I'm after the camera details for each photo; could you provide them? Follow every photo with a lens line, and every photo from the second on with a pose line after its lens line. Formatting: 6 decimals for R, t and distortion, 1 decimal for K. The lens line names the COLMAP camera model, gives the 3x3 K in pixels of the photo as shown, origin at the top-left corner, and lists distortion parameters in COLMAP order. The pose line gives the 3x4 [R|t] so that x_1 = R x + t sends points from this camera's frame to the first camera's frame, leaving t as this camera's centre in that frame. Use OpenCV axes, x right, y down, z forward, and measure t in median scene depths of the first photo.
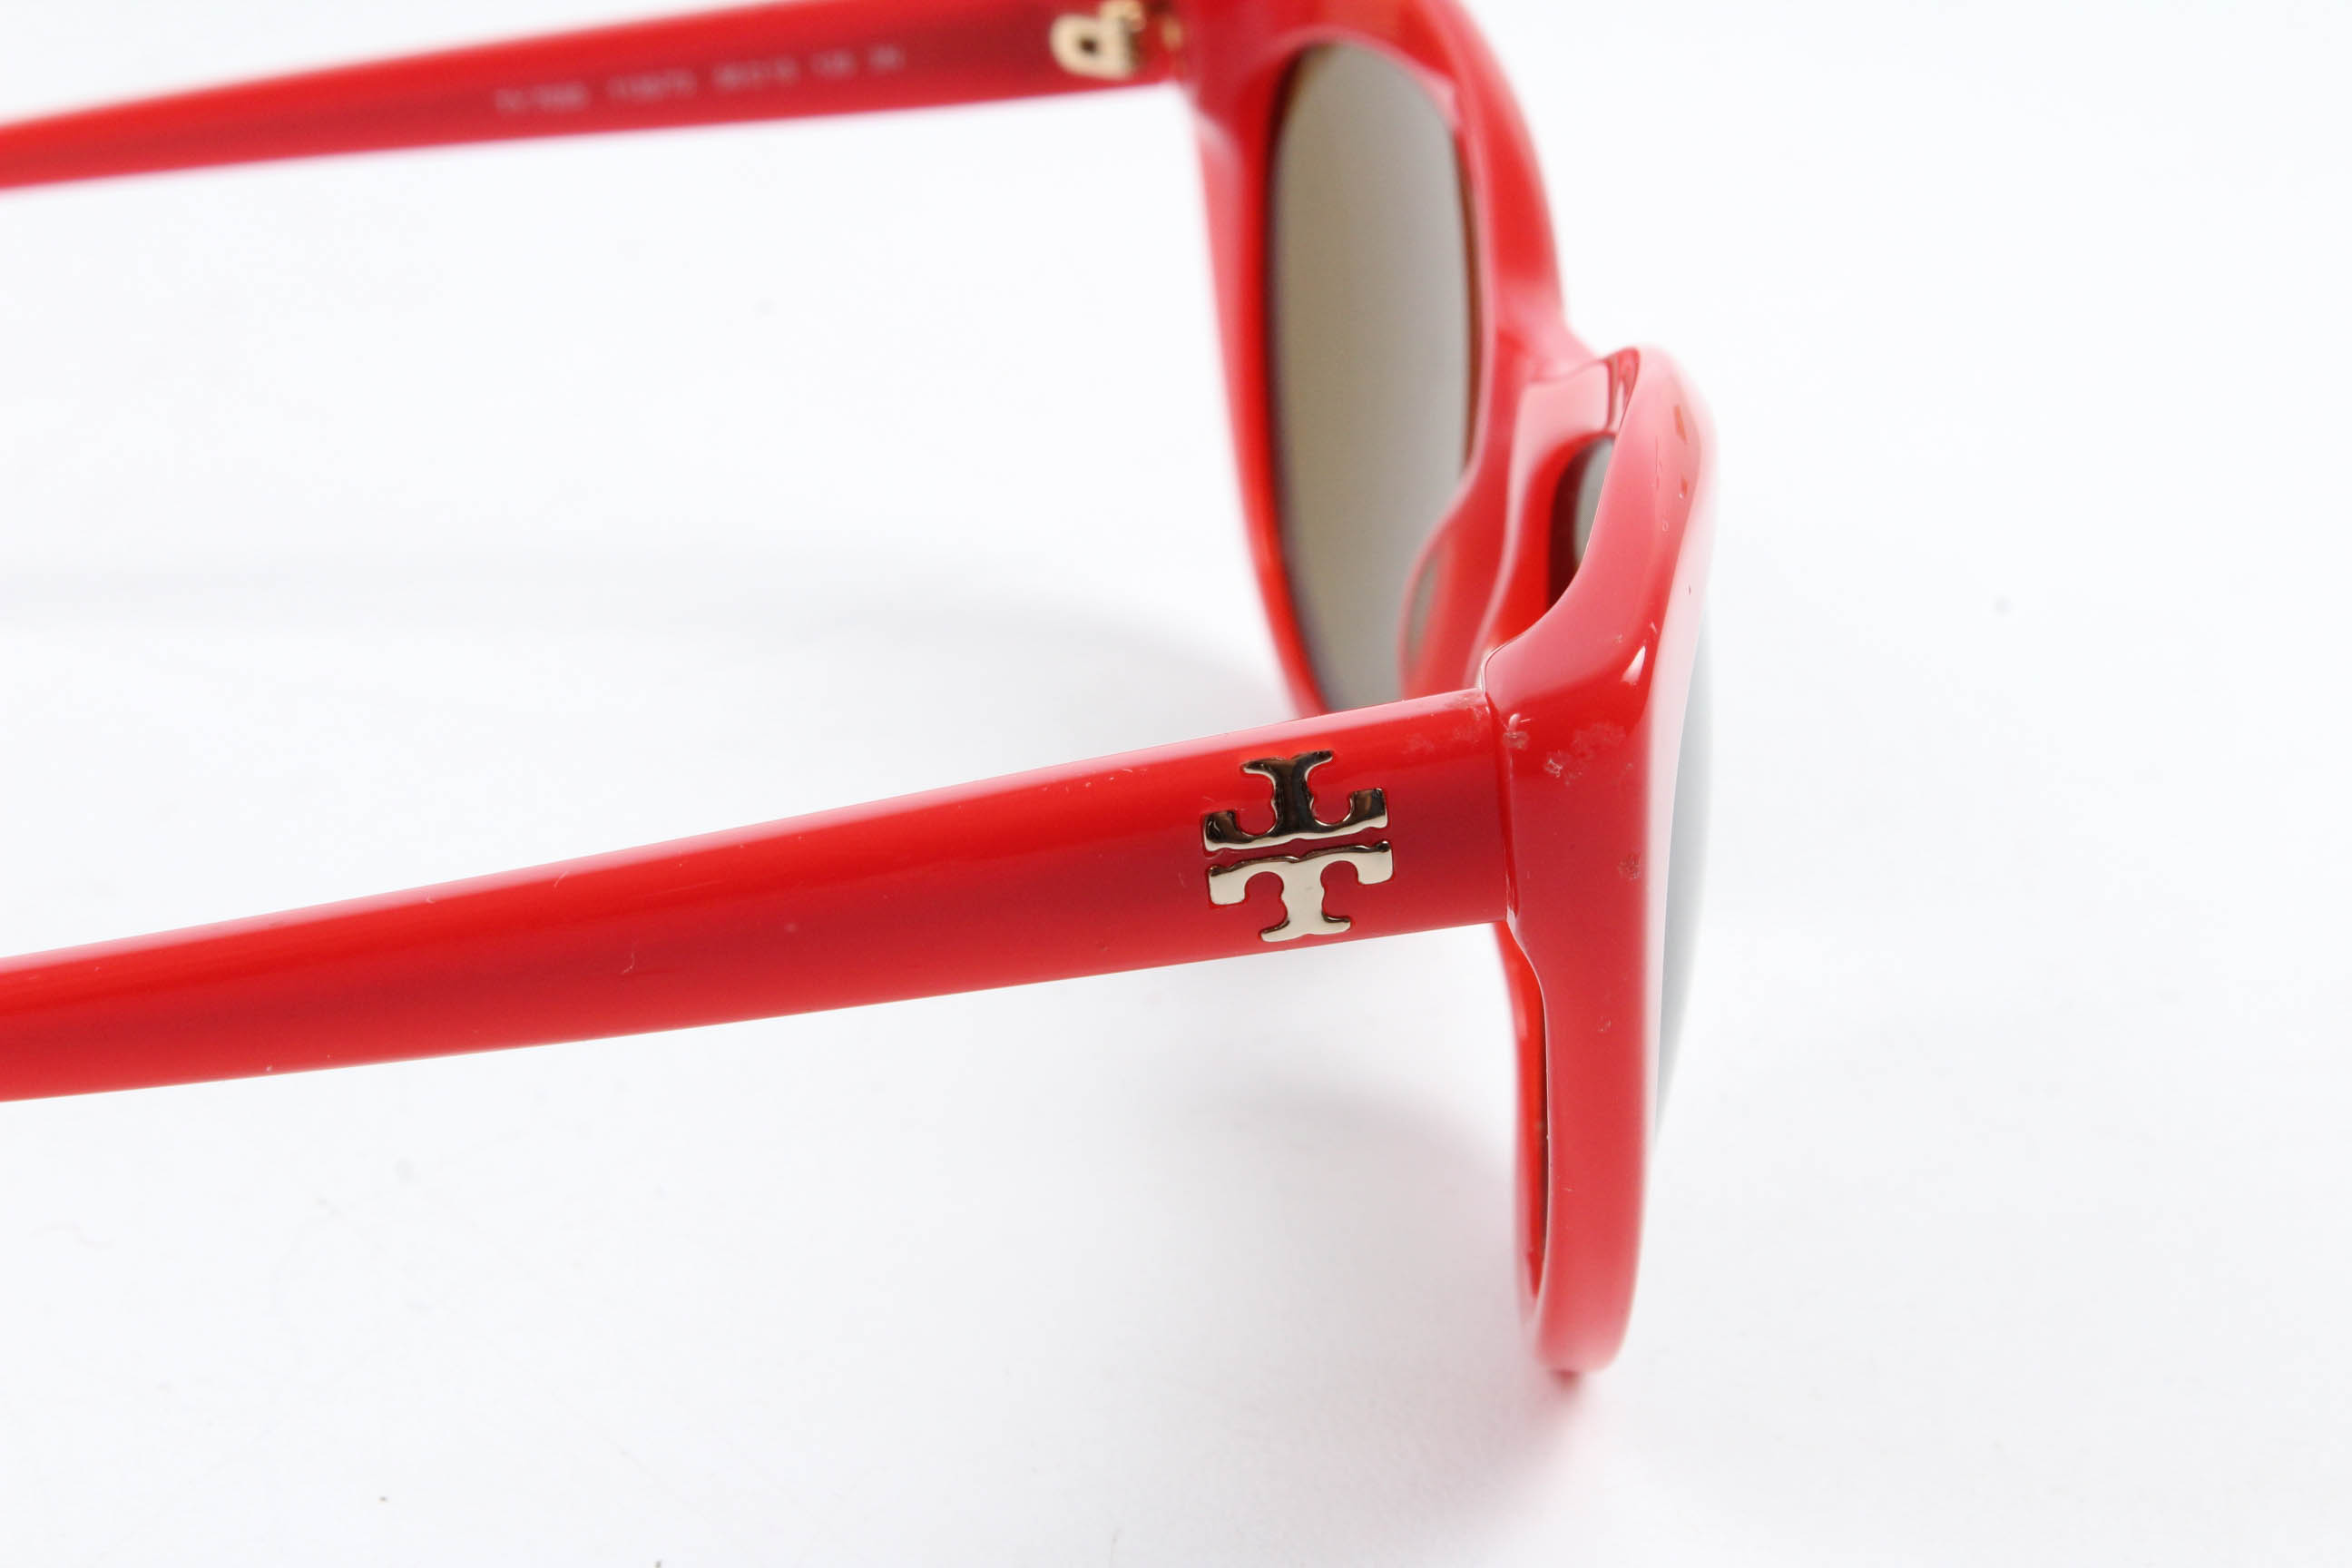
lens RADIAL K [[4461.0, 0, 1237.9], [0, 4461.0, 784.3], [0, 0, 1]] dist [-0.055288, -0.182983]
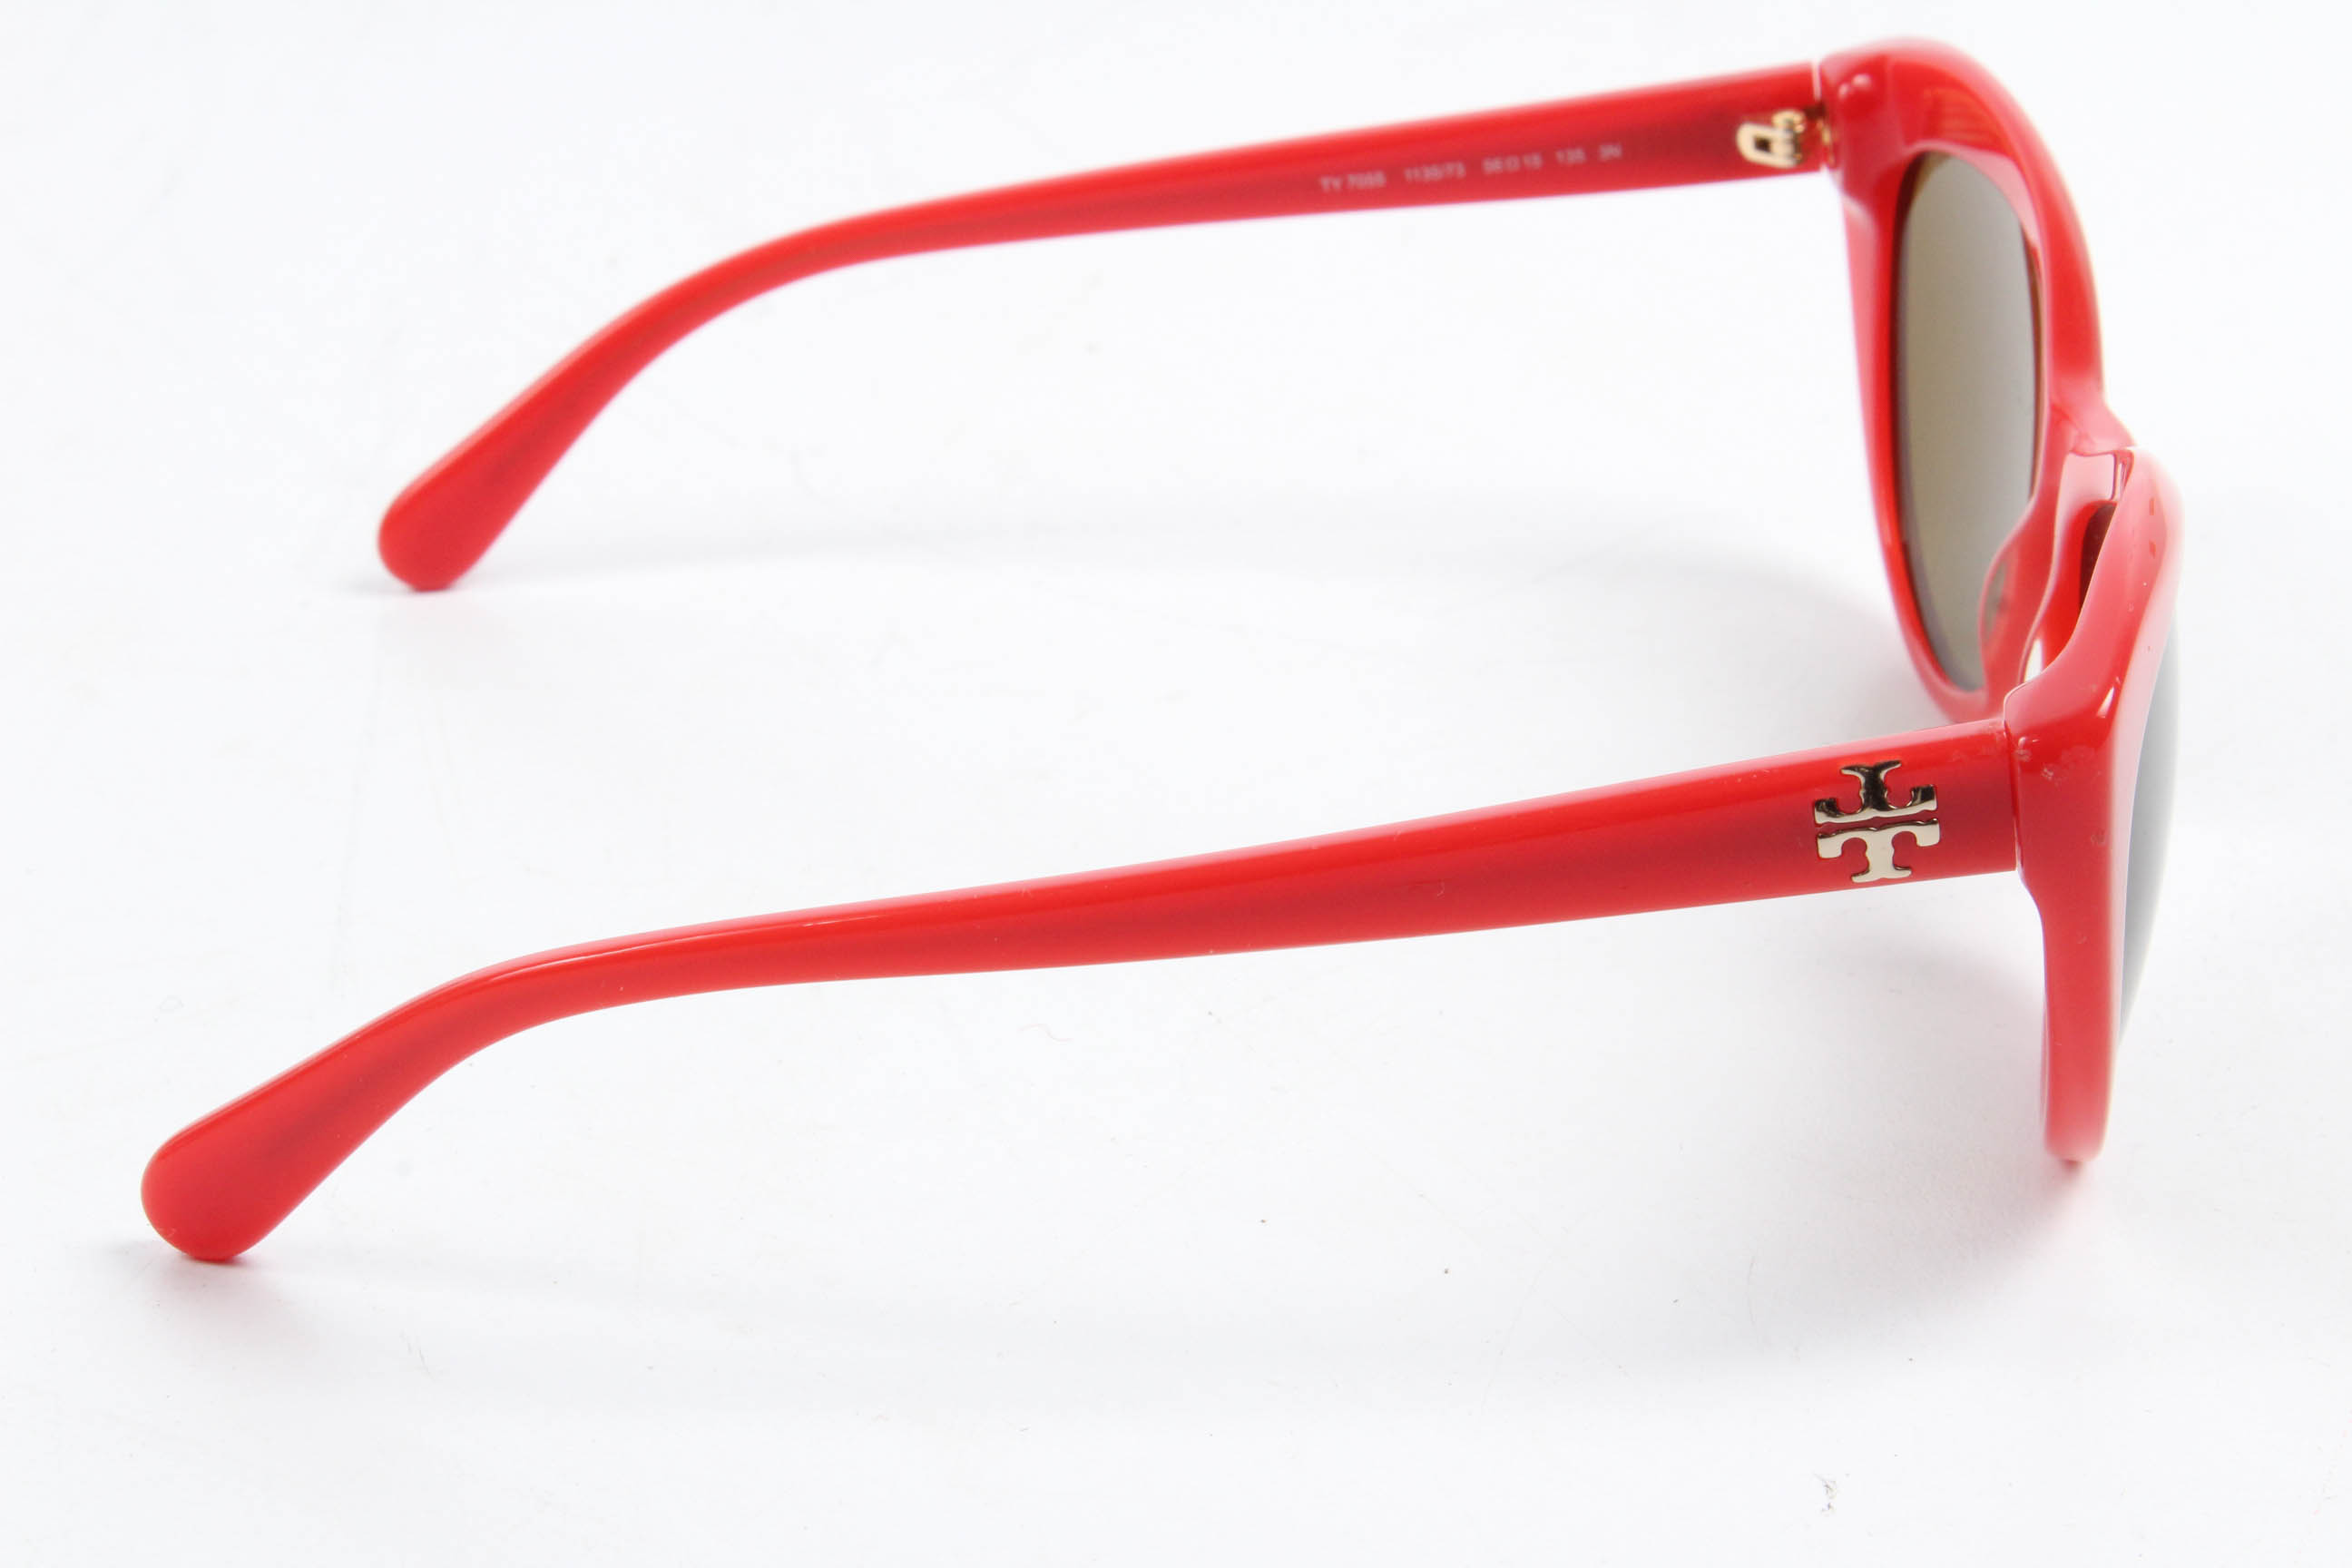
lens RADIAL K [[4461.0, 0, 1237.9], [0, 4461.0, 784.3], [0, 0, 1]] dist [-0.055288, -0.182983]
pose [[0.987702, 0.021584, -0.154849, 0.032720], [-0.010844, 0.997497, 0.069870, -0.100945], [0.155969, -0.067331, 0.985464, -0.524886]]
